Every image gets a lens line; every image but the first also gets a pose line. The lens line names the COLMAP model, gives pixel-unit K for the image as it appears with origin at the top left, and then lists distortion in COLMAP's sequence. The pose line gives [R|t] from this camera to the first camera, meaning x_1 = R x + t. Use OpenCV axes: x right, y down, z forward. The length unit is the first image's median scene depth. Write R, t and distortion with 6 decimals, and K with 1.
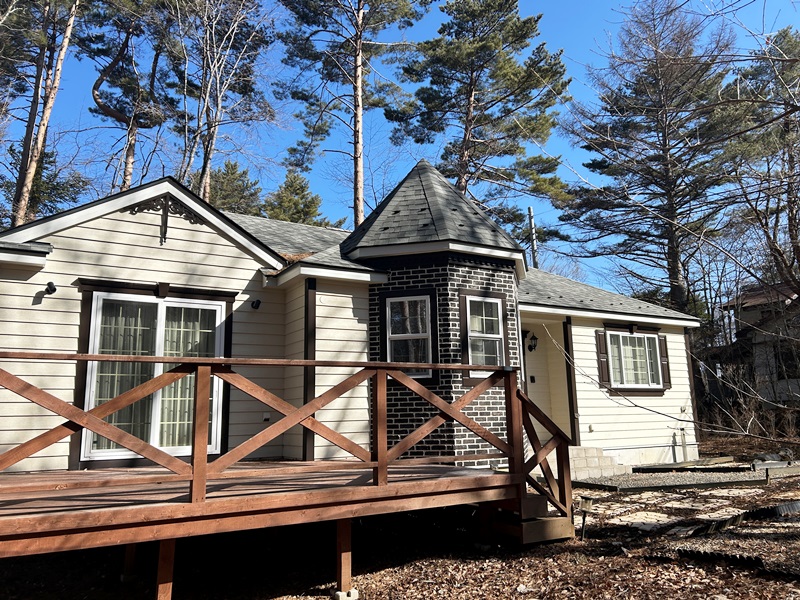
lens RADIAL K [[604.4, 0, 404.9], [0, 604.4, 299.1], [0, 0, 1]] dist [0.020477, -0.012389]
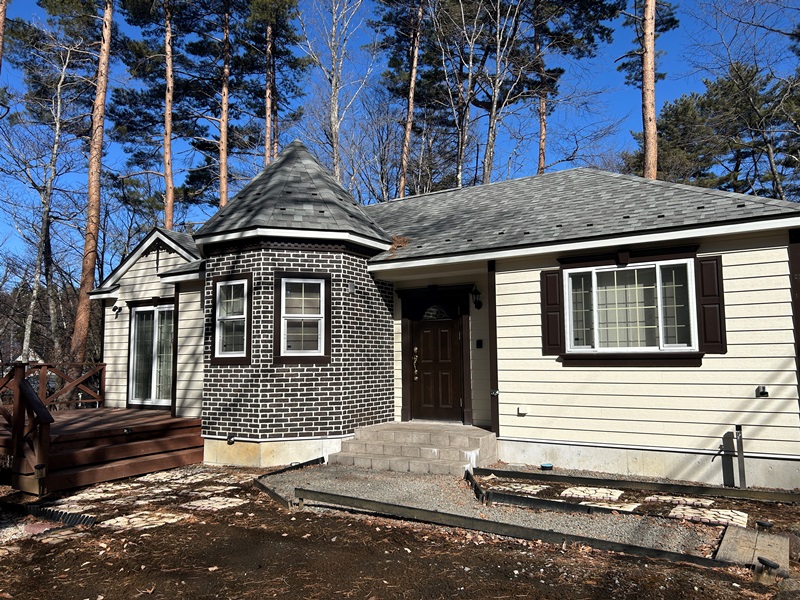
lens RADIAL K [[604.4, 0, 405.7], [0, 604.4, 299.4], [0, 0, 1]] dist [0.020477, -0.012389]
pose [[0.467260, -0.073367, -0.881070, 0.853095], [0.169168, 0.985558, 0.007647, 0.051187], [0.867785, -0.152622, 0.472923, 0.536702]]
